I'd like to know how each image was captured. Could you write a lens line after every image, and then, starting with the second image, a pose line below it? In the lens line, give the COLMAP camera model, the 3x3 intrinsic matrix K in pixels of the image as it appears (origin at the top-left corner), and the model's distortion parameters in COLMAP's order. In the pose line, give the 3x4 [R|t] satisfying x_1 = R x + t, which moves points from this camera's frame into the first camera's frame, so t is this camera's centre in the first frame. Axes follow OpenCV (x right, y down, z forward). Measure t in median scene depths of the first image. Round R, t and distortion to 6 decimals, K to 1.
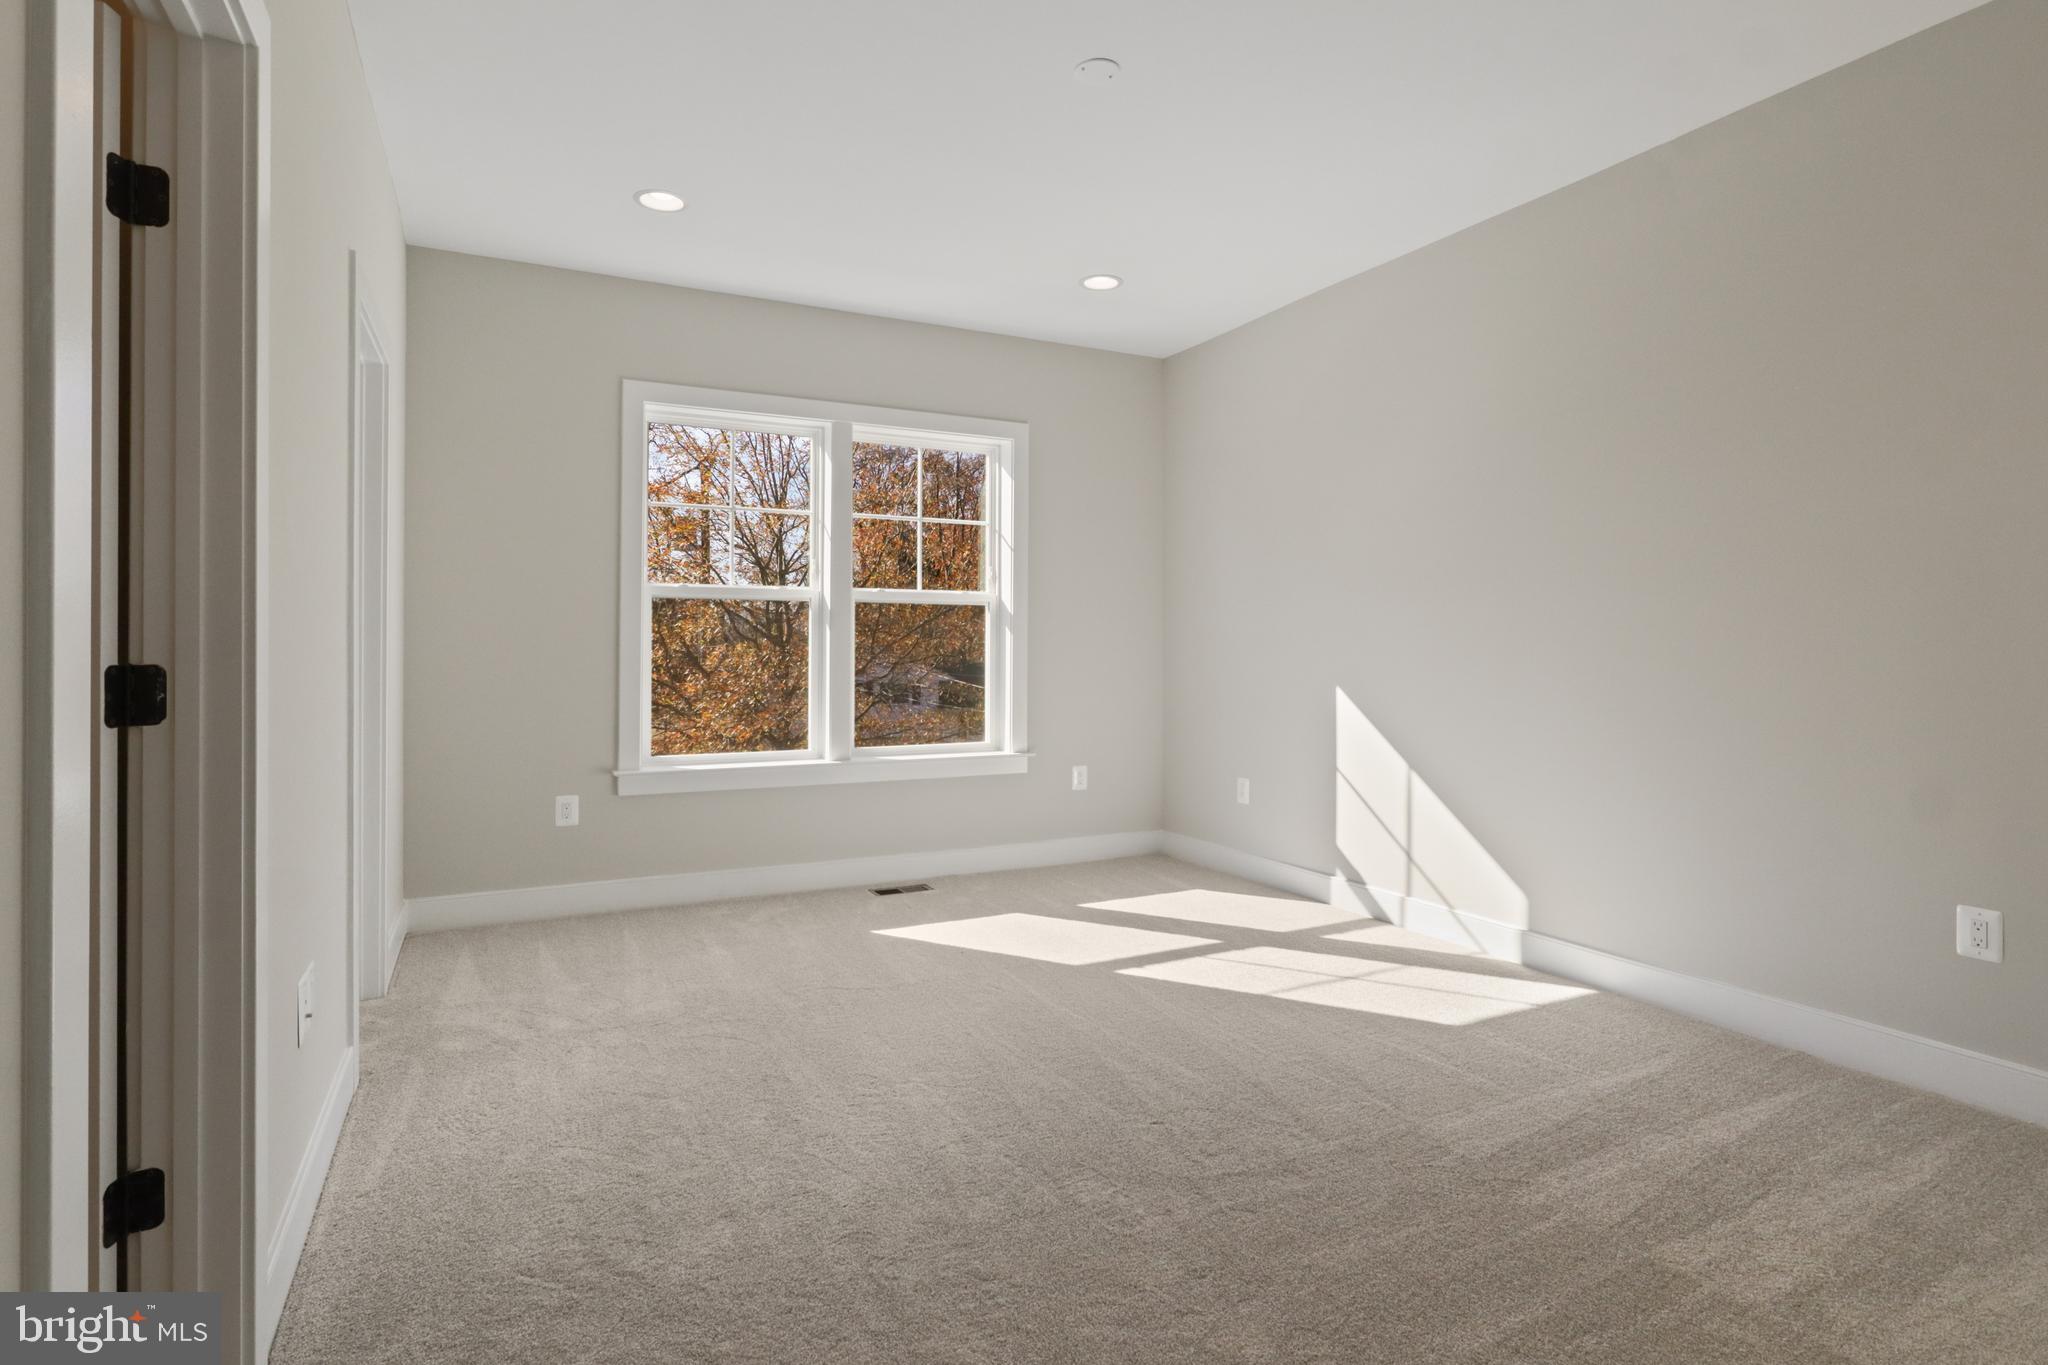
lens RADIAL K [[1018.6, 0, 1016.4], [0, 1018.6, 649.8], [0, 0, 1]] dist [-0.003399, 0.001962]
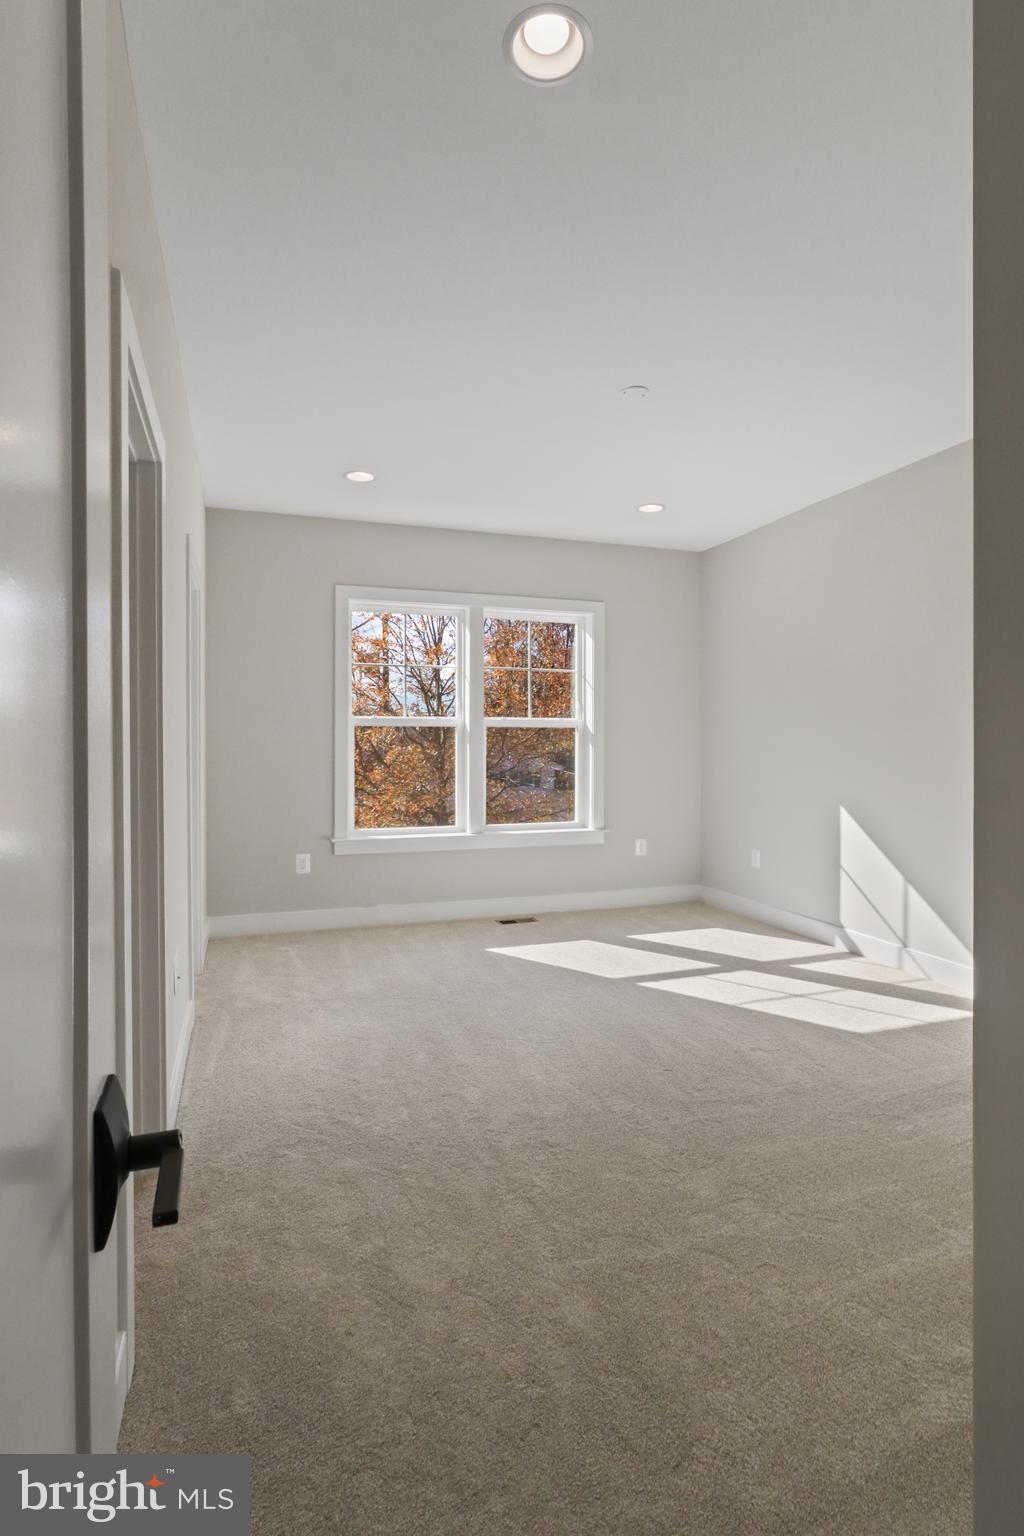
lens RADIAL K [[764.0, 0, 500.1], [0, 764.0, 756.6], [0, 0, 1]] dist [-0.003399, 0.001962]
pose [[0.989071, -0.000722, -0.147440, 0.032209], [0.002853, 0.999894, 0.014243, -0.023904], [0.147414, -0.014508, 0.988968, -0.120087]]
